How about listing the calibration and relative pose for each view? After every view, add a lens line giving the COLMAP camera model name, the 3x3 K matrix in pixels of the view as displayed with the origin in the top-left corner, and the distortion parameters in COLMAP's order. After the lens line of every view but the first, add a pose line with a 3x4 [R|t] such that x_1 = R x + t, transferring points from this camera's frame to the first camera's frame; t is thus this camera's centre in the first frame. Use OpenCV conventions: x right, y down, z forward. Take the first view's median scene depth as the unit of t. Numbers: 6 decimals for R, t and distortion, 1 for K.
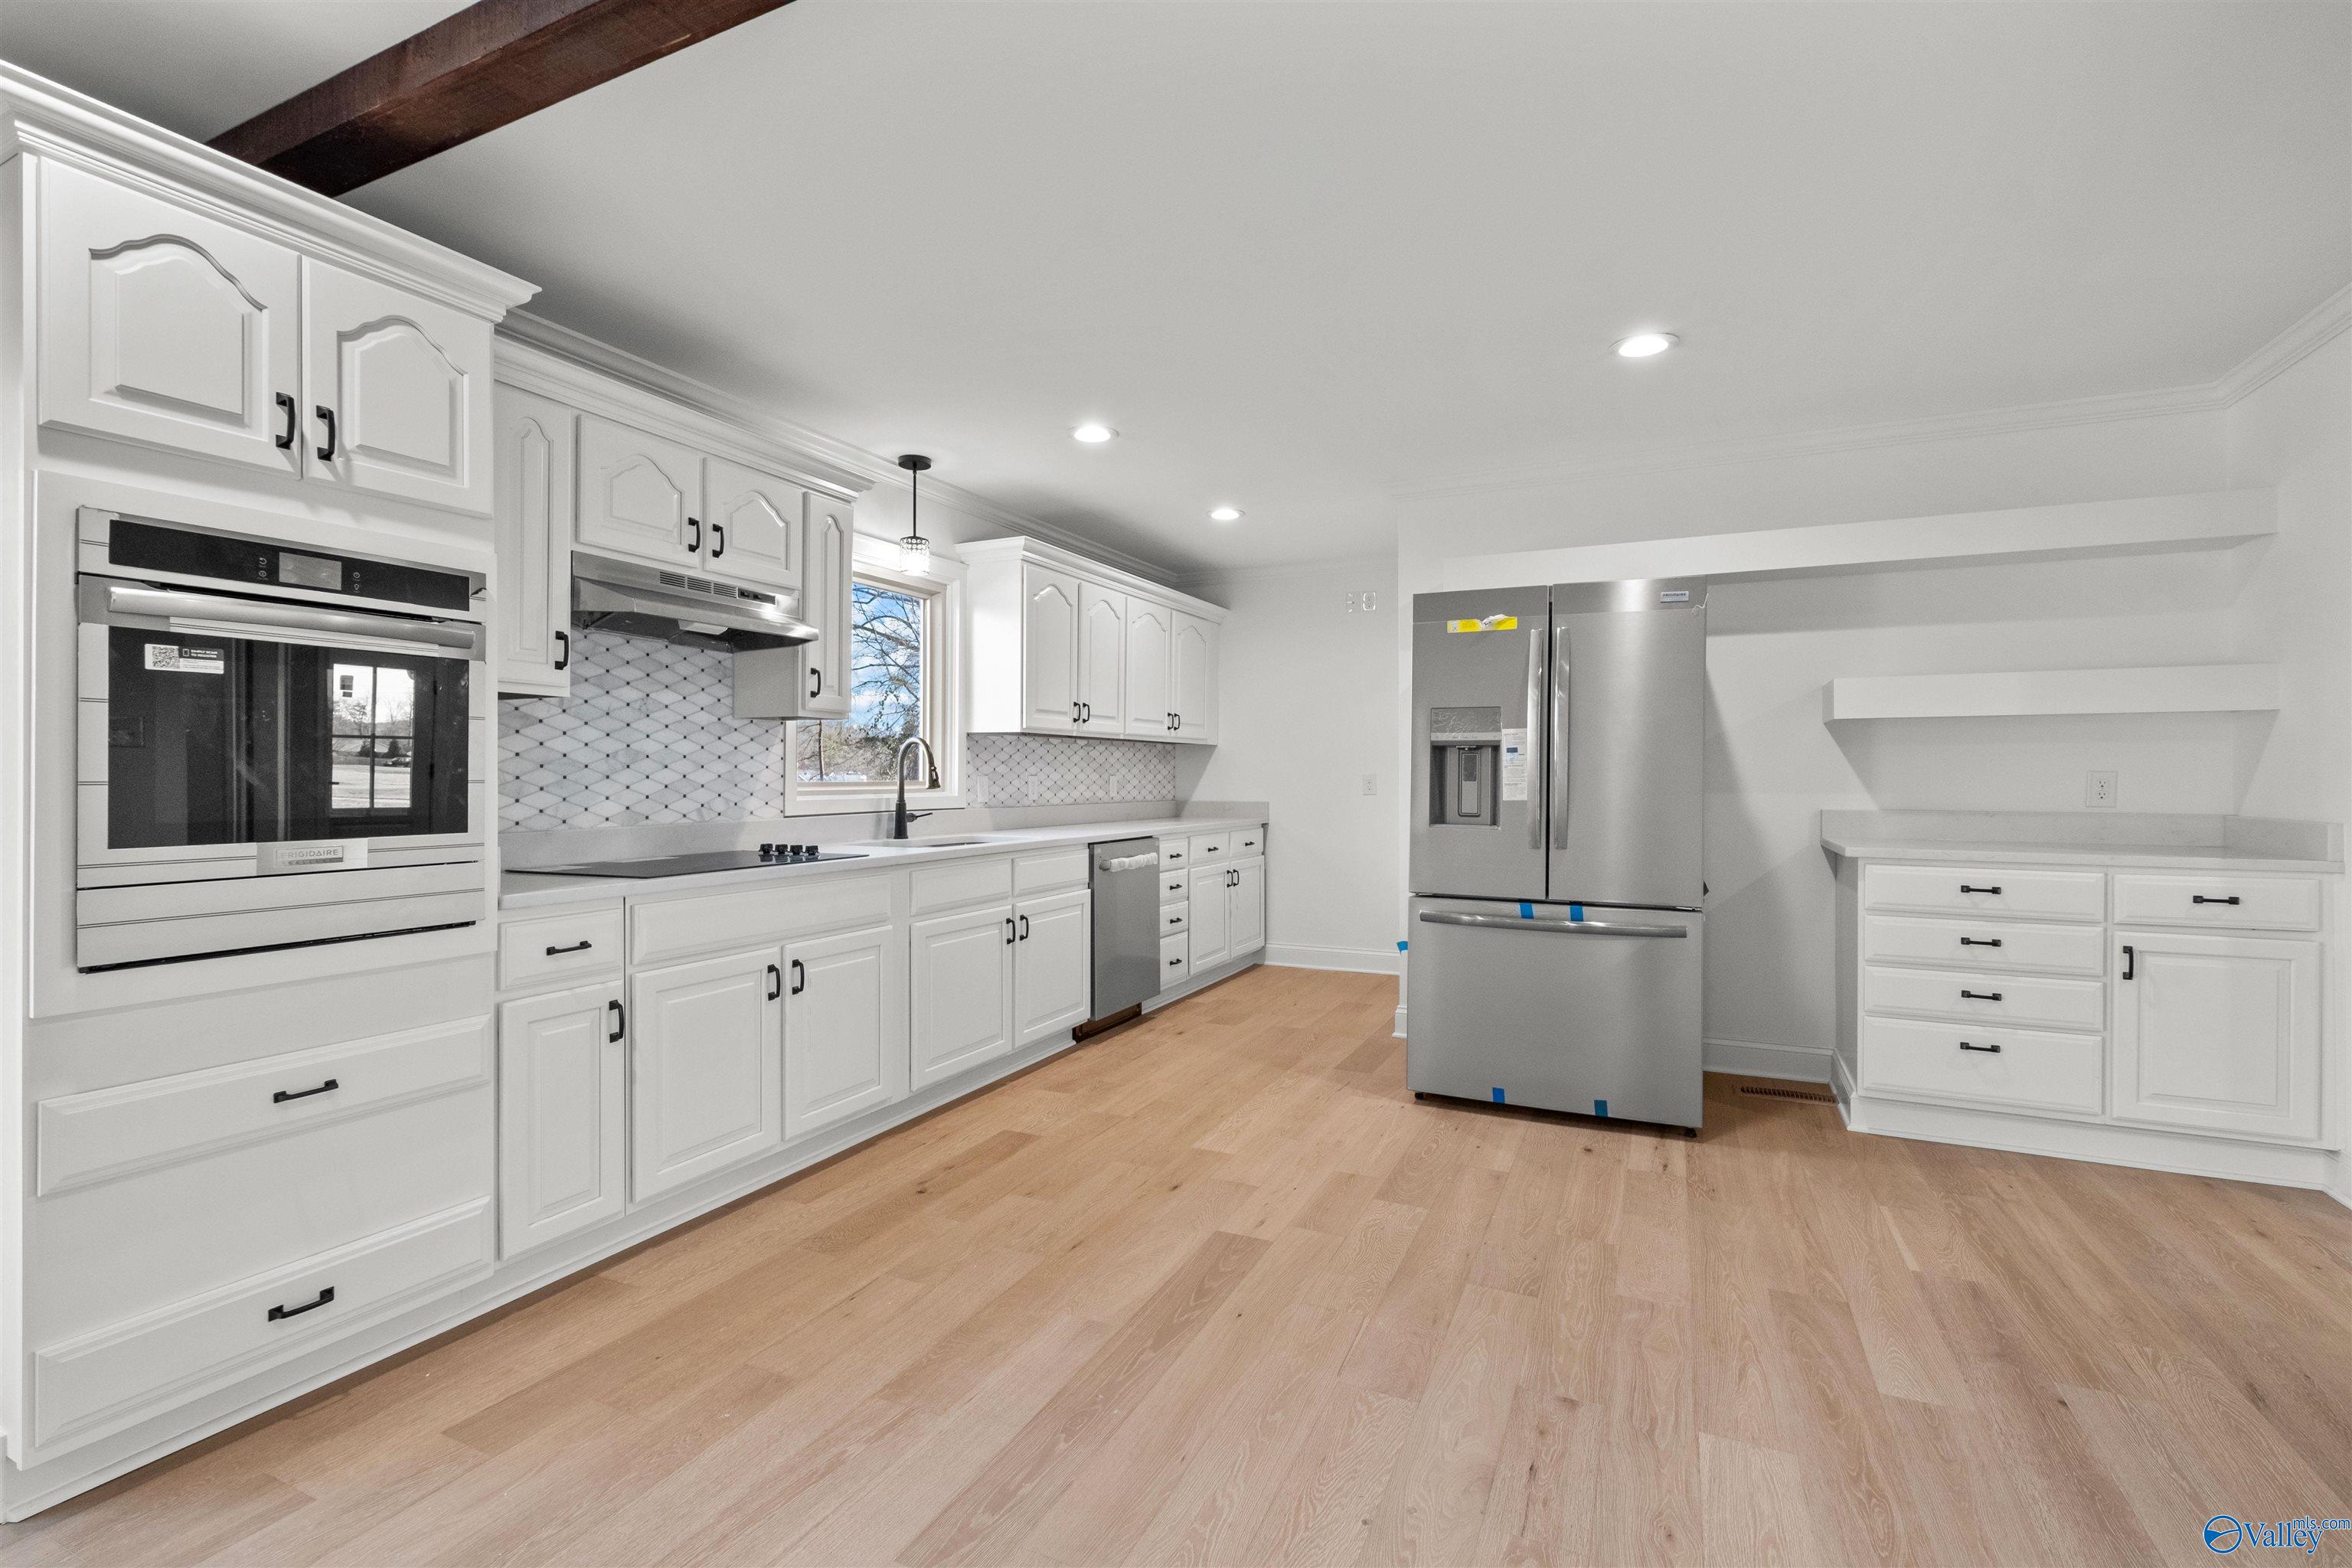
lens RADIAL K [[1047.2, 0, 1180.0], [0, 1047.2, 778.6], [0, 0, 1]] dist [0.001367, -0.000418]
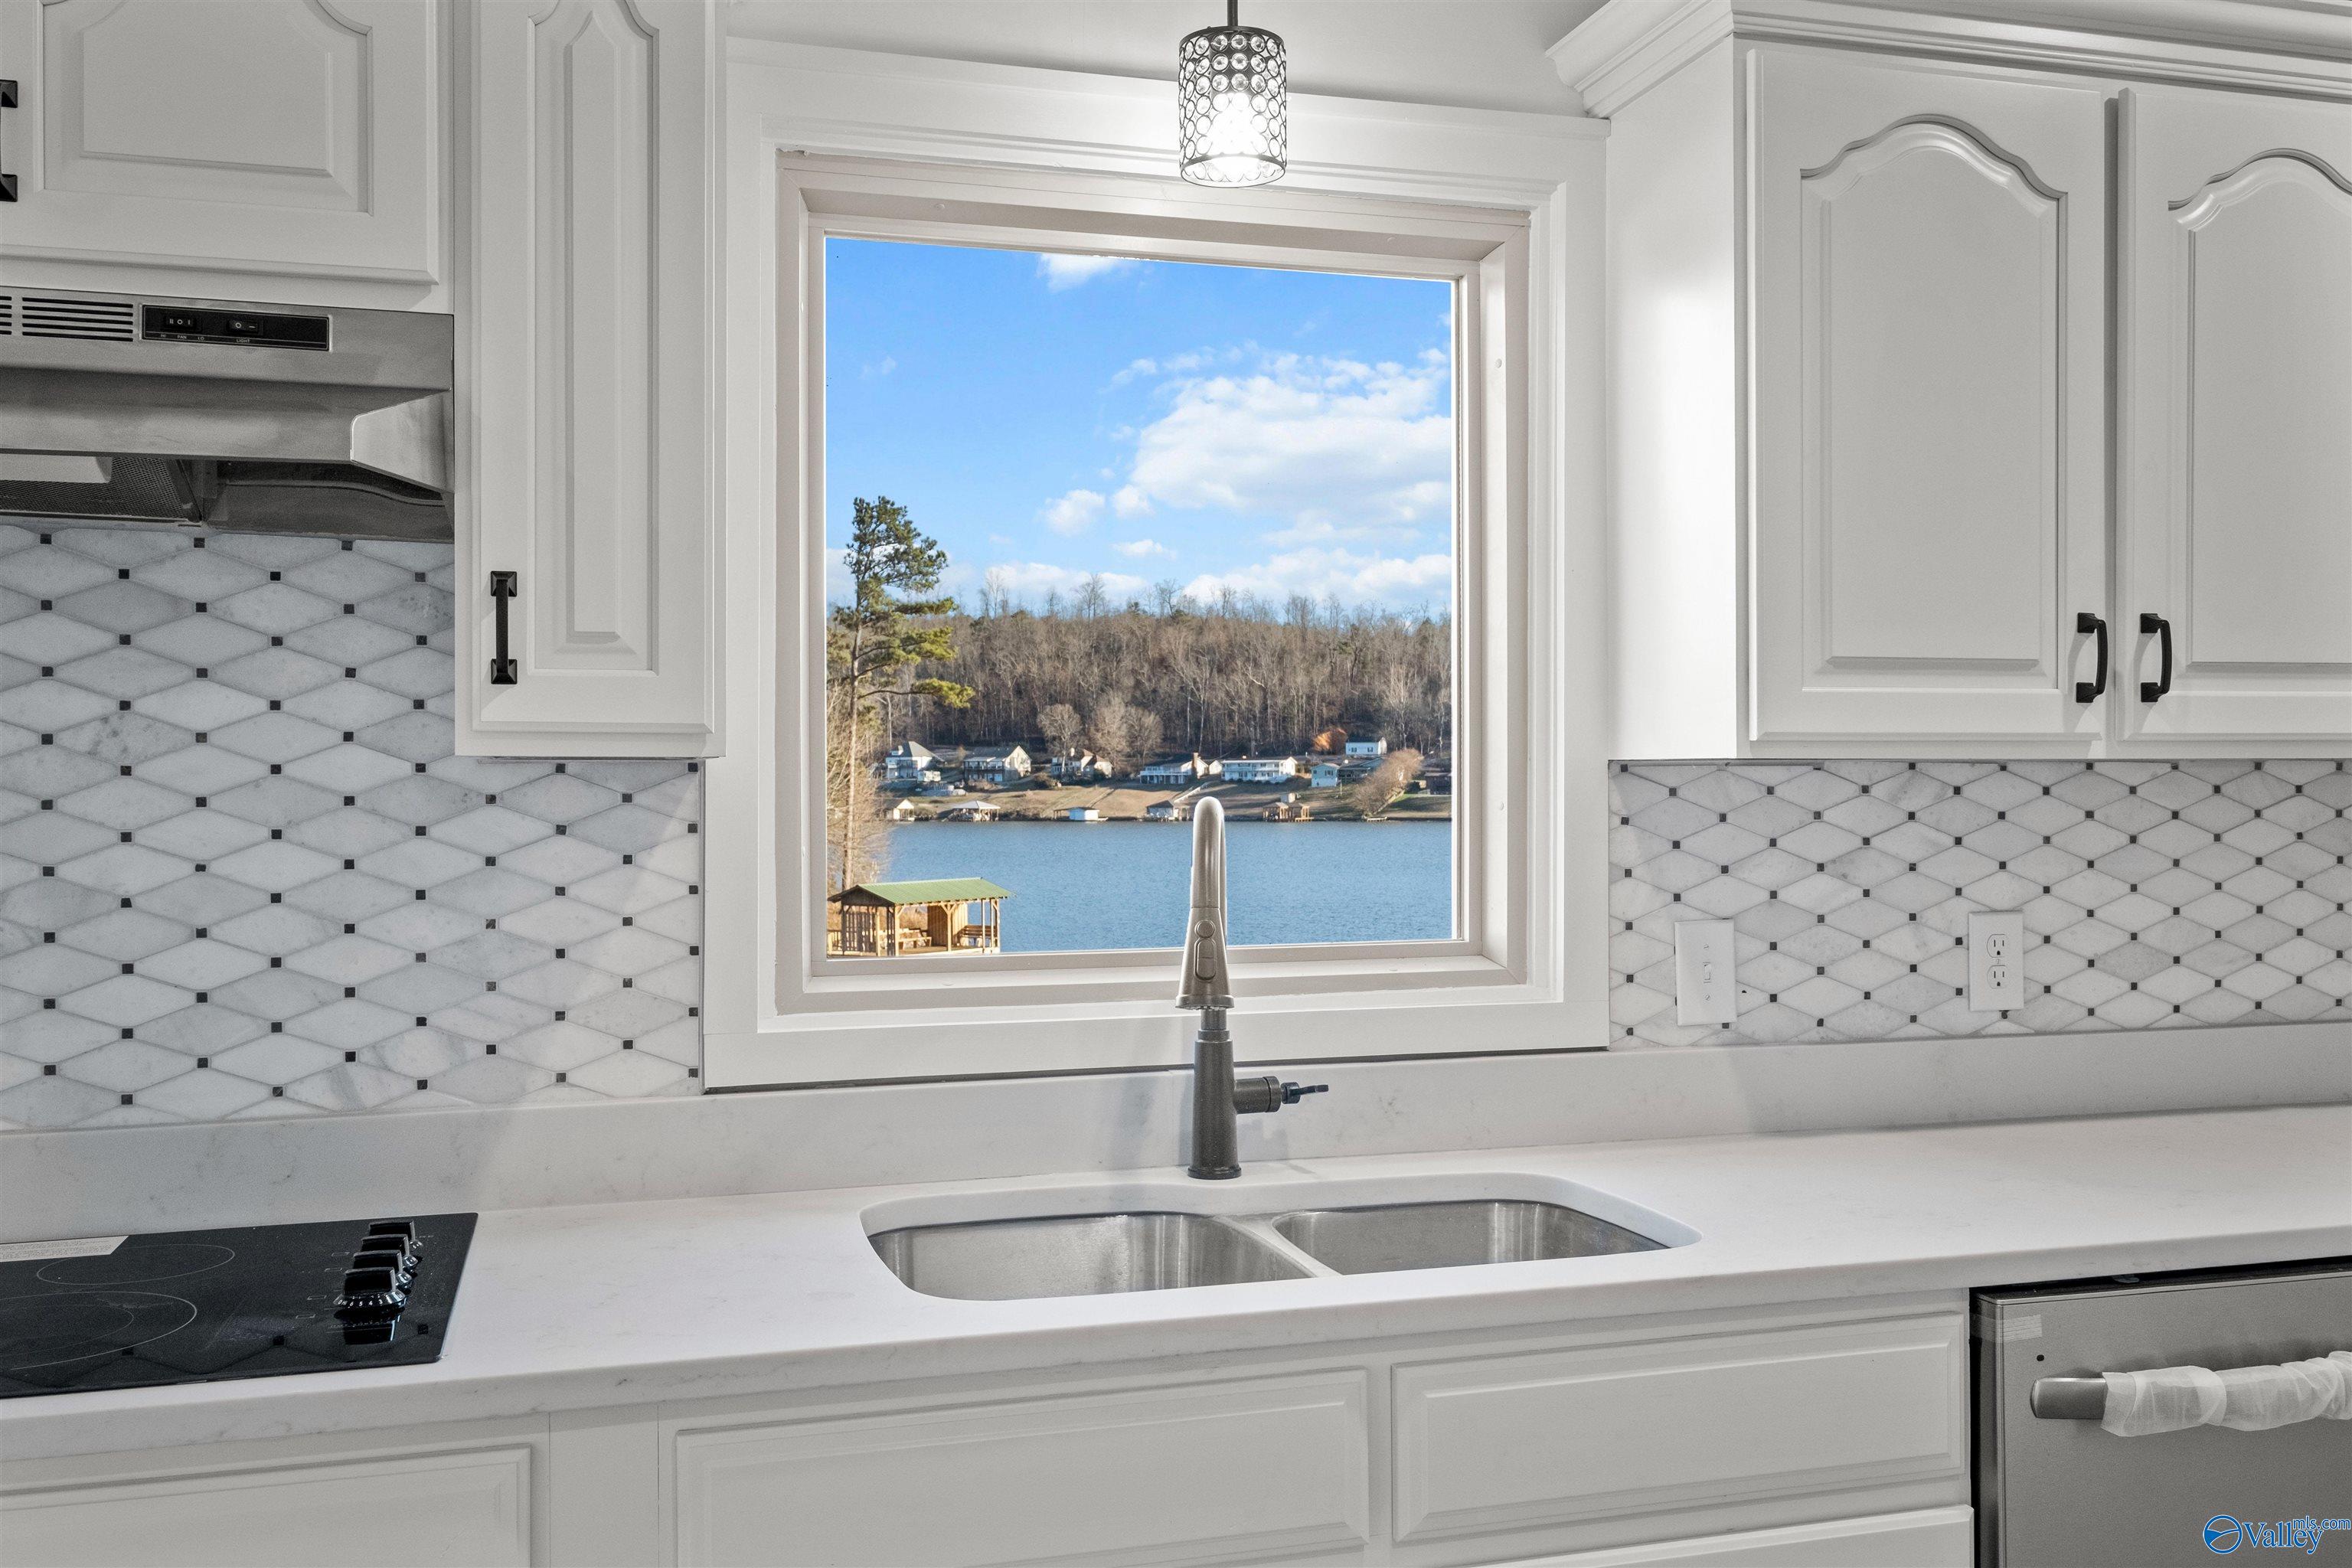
lens RADIAL K [[2114.1, 0, 1025.2], [0, 2114.1, 811.1], [0, 0, 1]] dist [0.010491, 0.004566]
pose [[0.663660, -0.012480, -0.747930, 0.138241], [0.009230, 0.999921, -0.008494, -0.040434], [0.747977, -0.001266, 0.663723, 0.784422]]
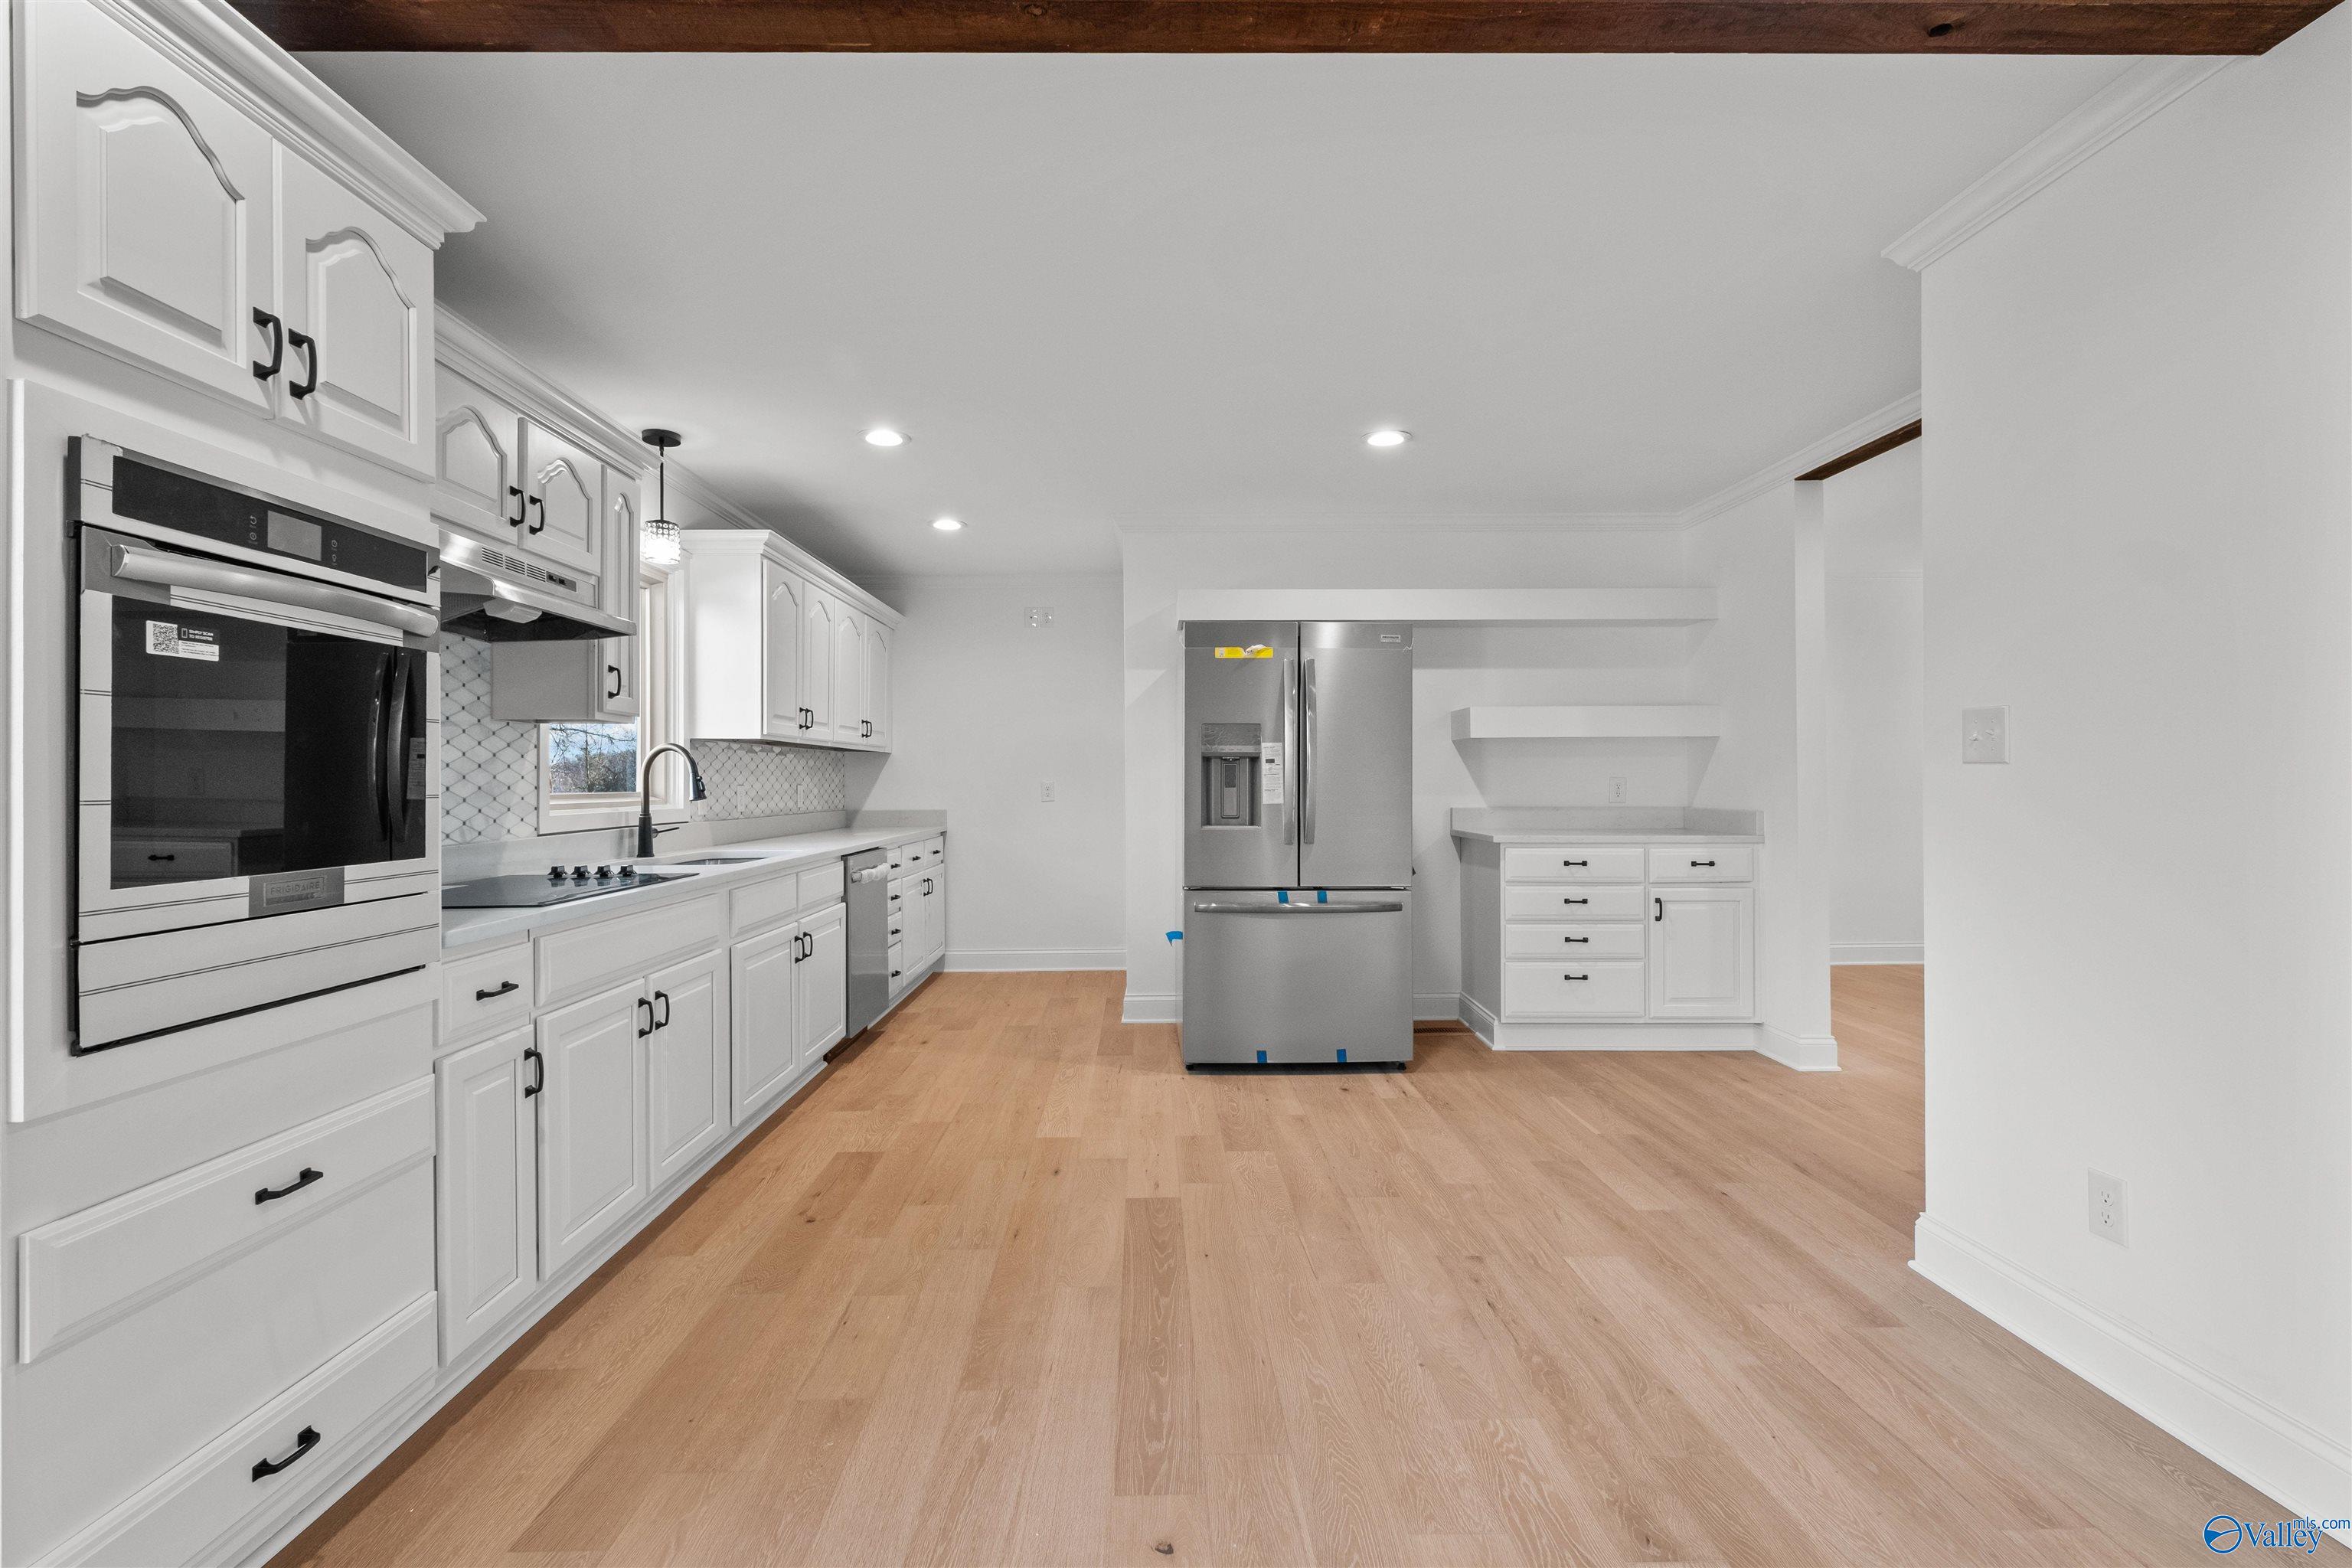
lens RADIAL K [[1058.6, 0, 1176.0], [0, 1058.6, 784.0], [0, 0, 1]] dist [0.002498, -0.000604]
pose [[0.895079, -0.005784, 0.445869, -0.343208], [0.006599, 0.999978, -0.000275, -0.001854], [-0.445858, 0.003189, 0.895098, -0.015559]]
